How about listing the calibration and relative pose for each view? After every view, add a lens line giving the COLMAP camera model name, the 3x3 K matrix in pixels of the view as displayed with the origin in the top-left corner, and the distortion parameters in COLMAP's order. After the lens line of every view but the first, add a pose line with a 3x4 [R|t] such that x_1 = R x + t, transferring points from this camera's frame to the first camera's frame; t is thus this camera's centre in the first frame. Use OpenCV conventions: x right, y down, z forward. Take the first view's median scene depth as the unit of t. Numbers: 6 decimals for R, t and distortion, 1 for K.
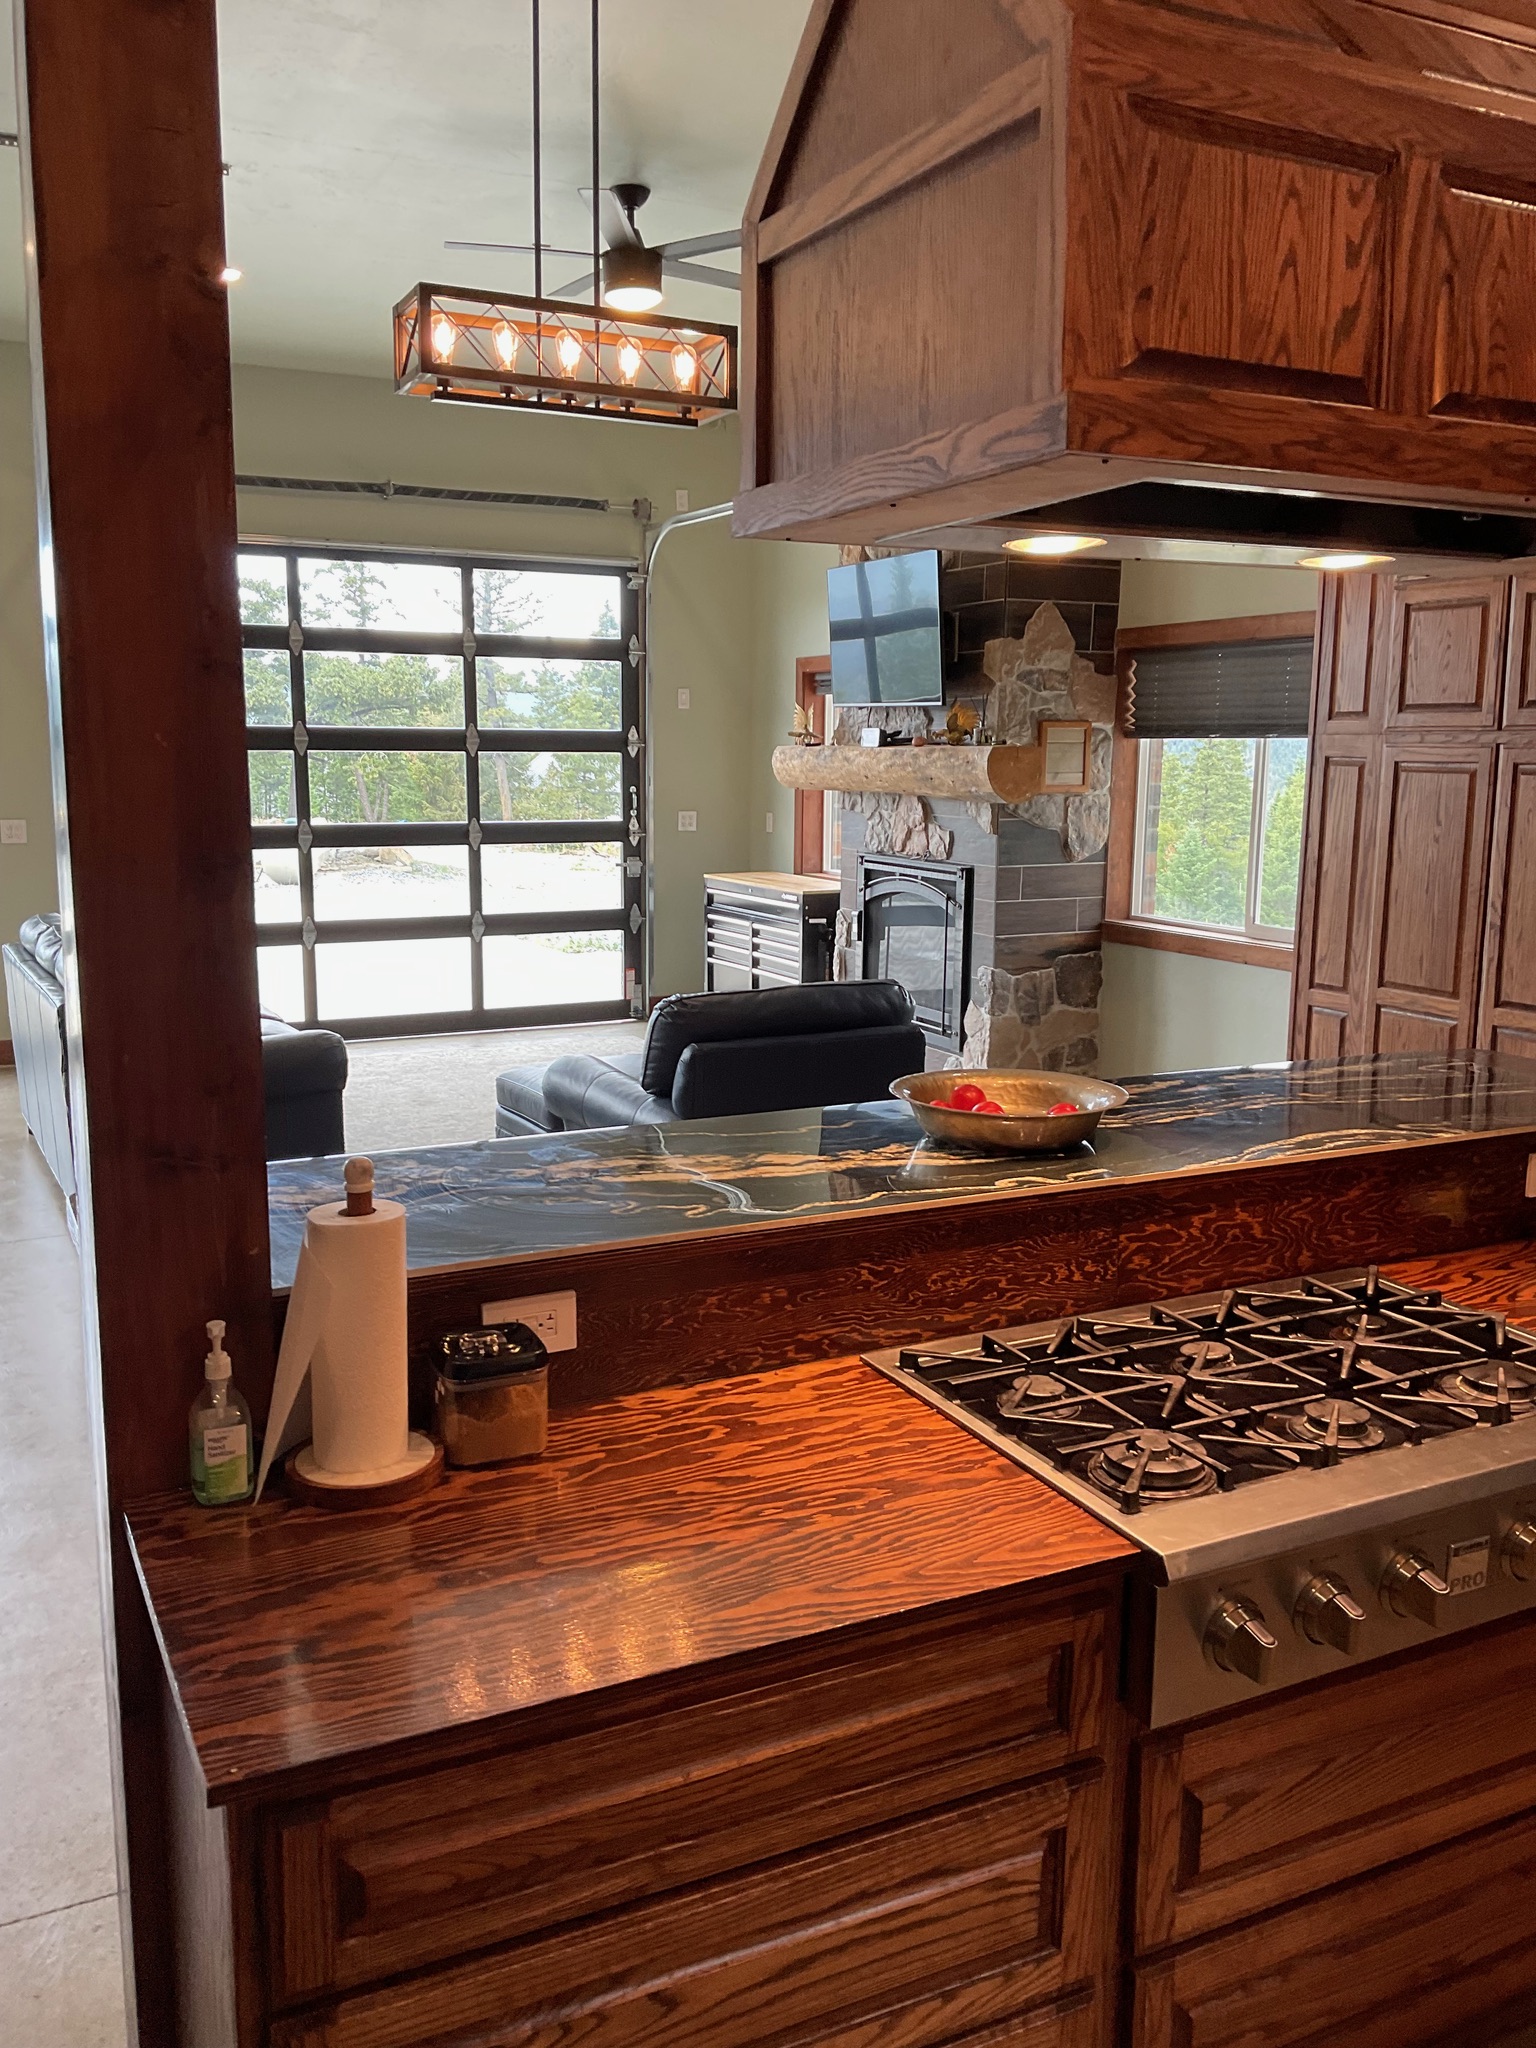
lens RADIAL K [[1692.8, 0, 775.4], [0, 1692.8, 1017.1], [0, 0, 1]] dist [0.103480, -0.206145]
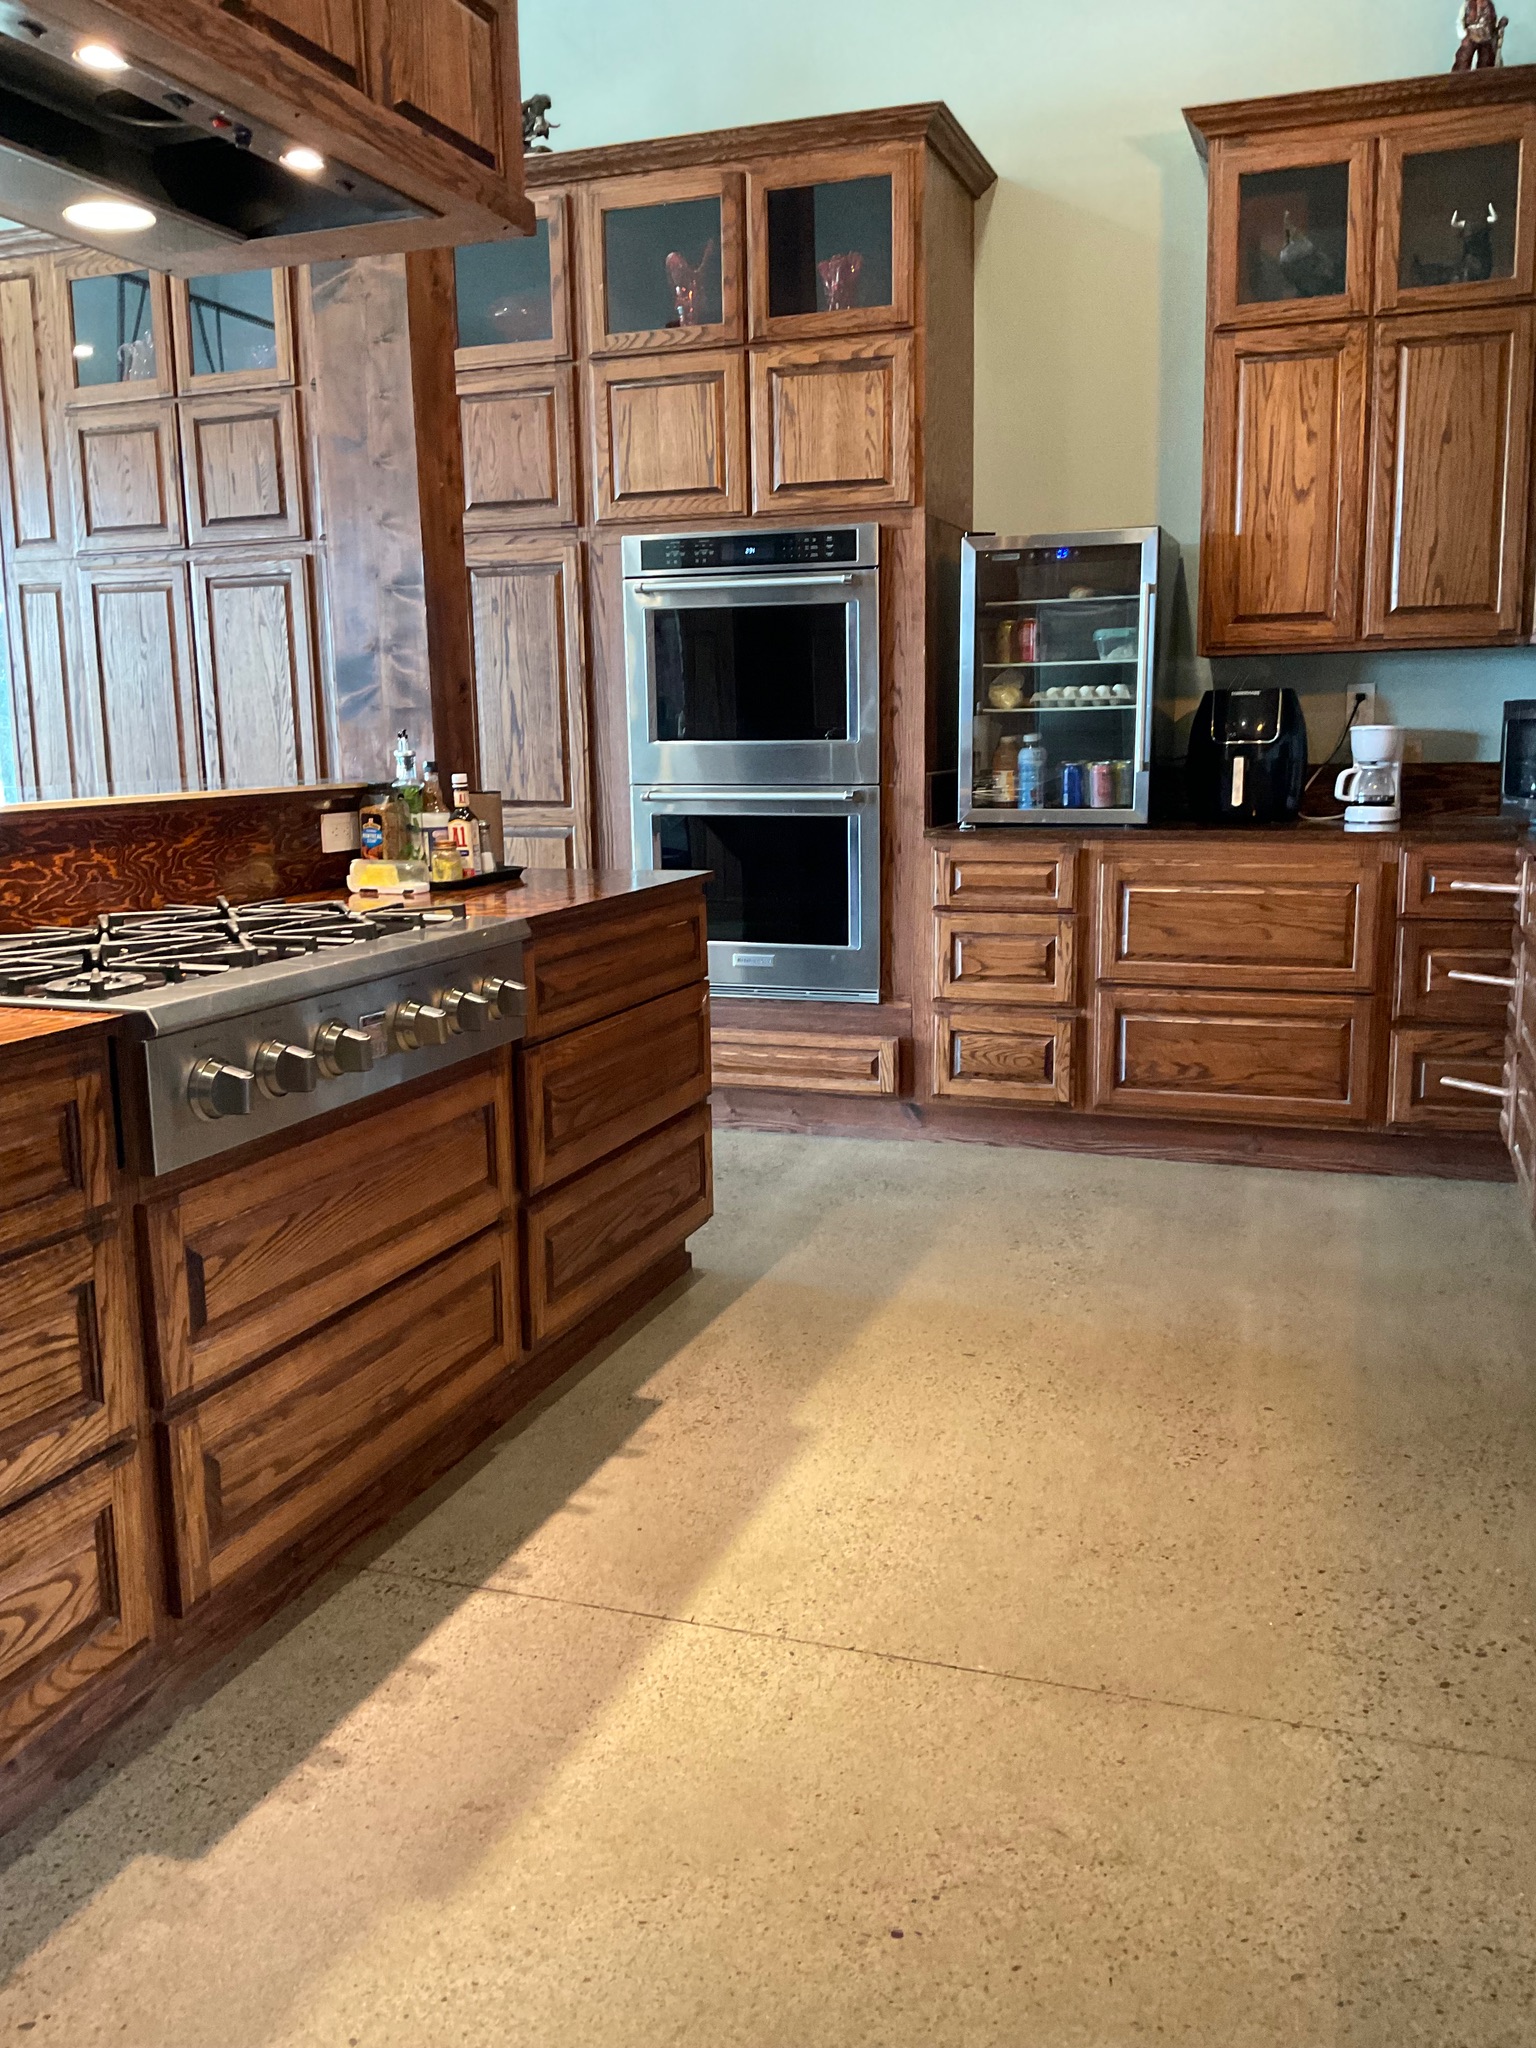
lens RADIAL K [[1689.7, 0, 772.9], [0, 1689.7, 1027.9], [0, 0, 1]] dist [0.092983, -0.182122]
pose [[0.722385, -0.141200, 0.676922, -0.197751], [0.135600, 0.988849, 0.061558, 0.270830], [-0.678066, 0.047322, 0.733477, -0.070768]]
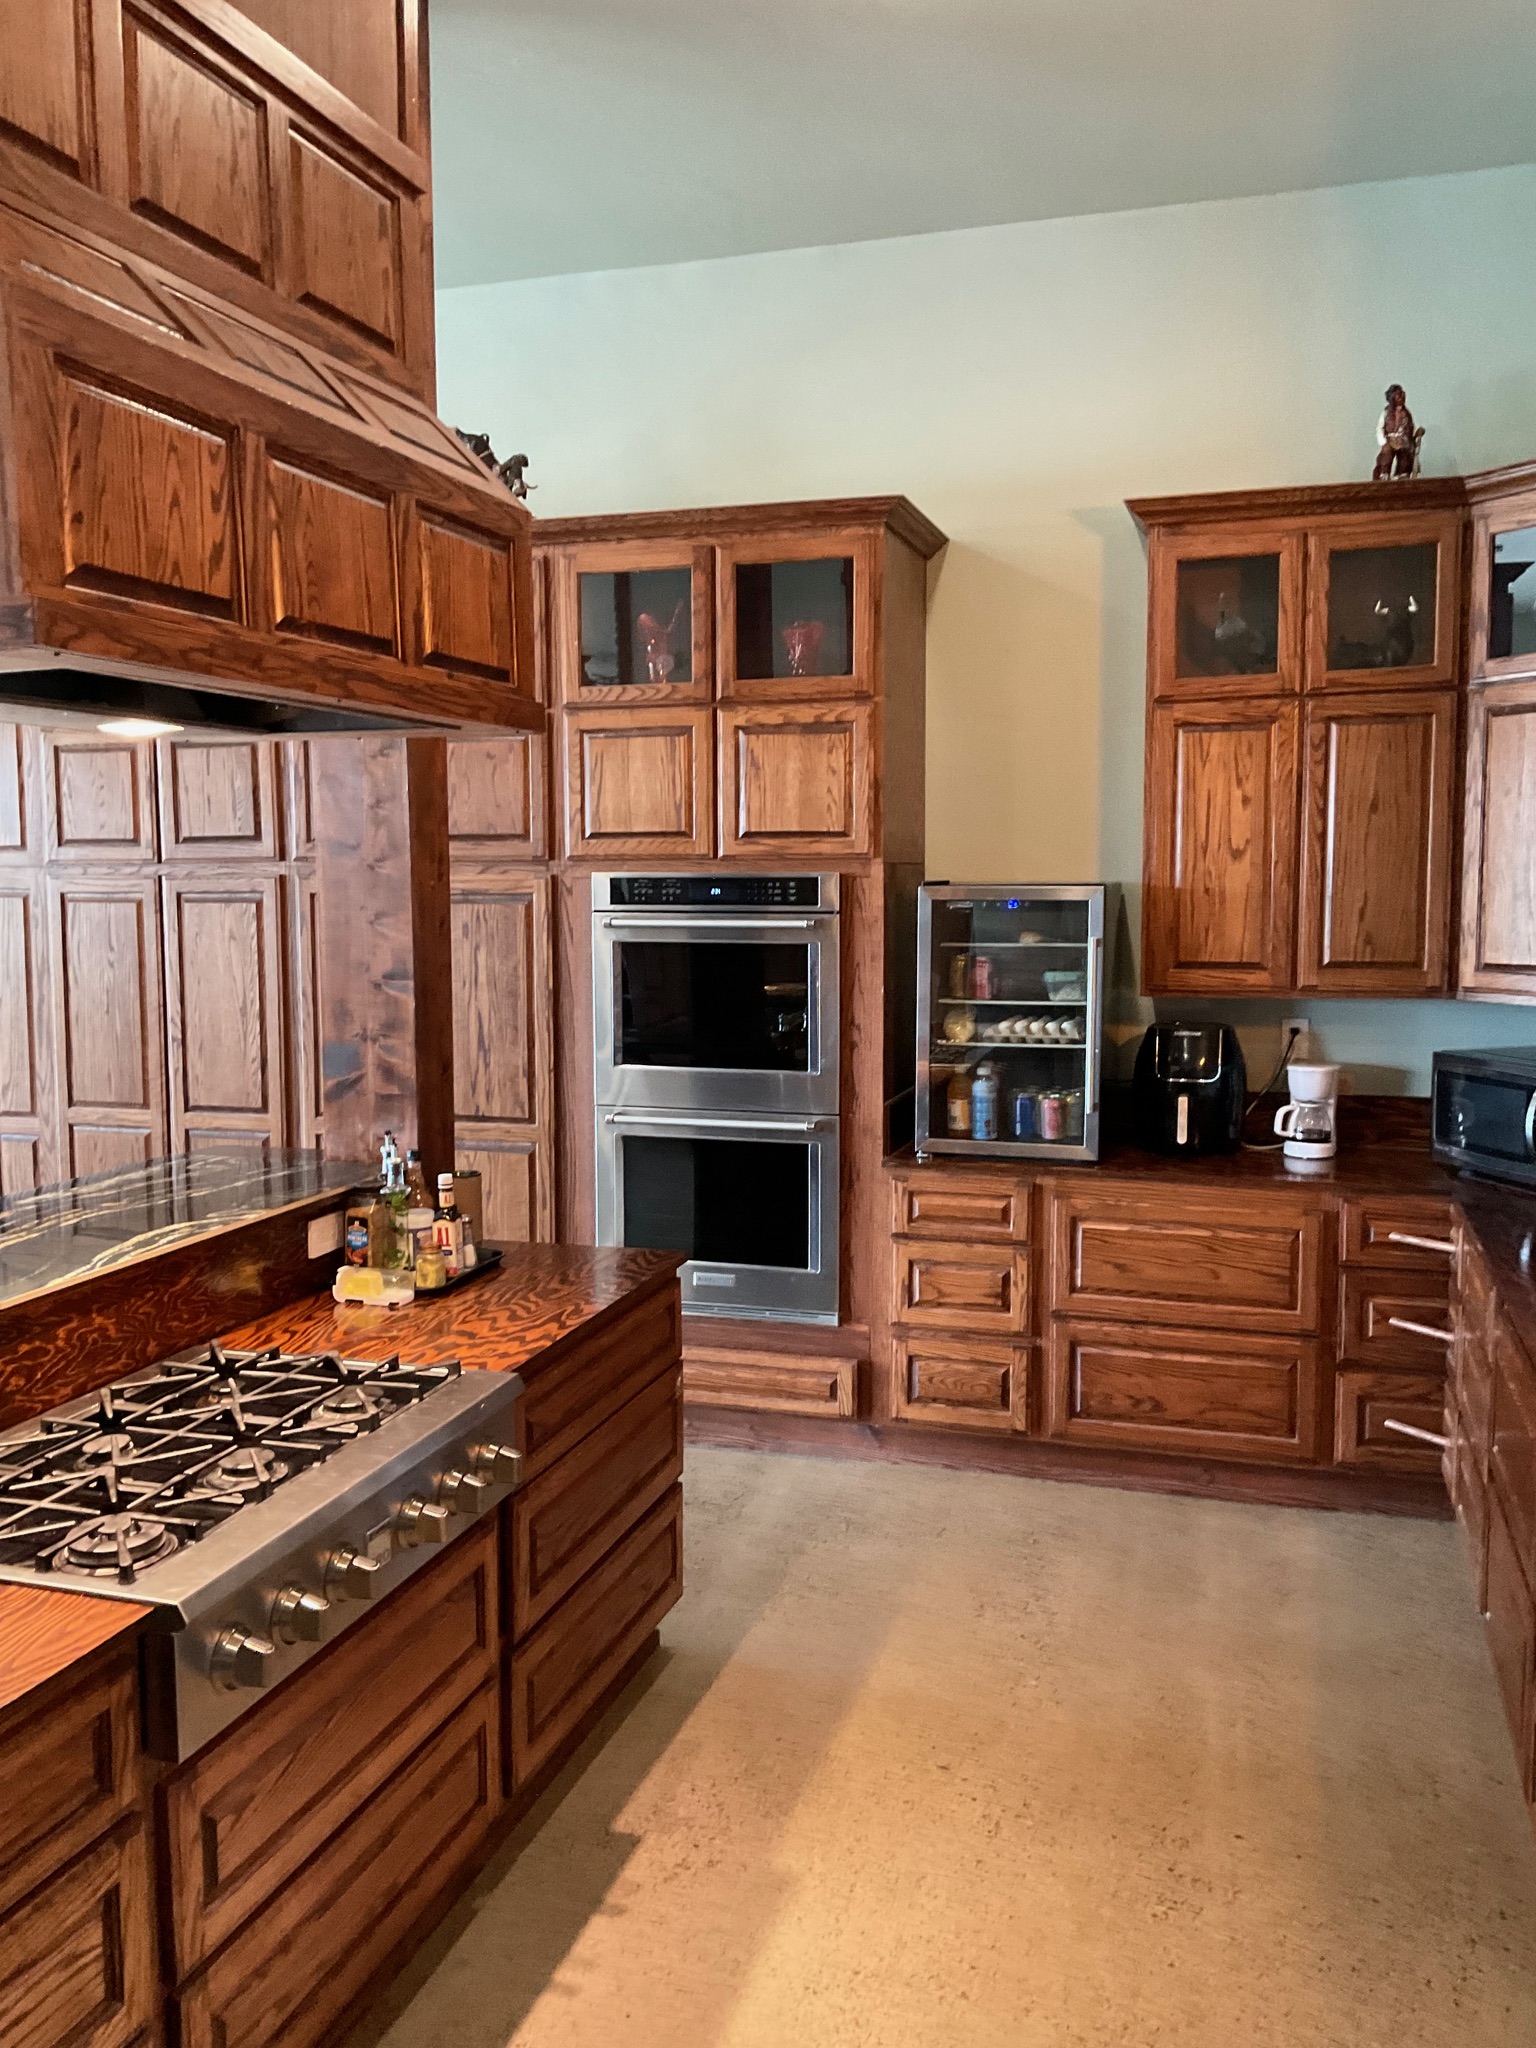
lens RADIAL K [[1692.8, 0, 775.4], [0, 1692.8, 1017.1], [0, 0, 1]] dist [0.103480, -0.206145]
pose [[0.689598, -0.077341, 0.720051, -0.248298], [0.127614, 0.991700, -0.015697, -0.001728], [-0.712860, 0.102713, 0.693743, -0.093380]]
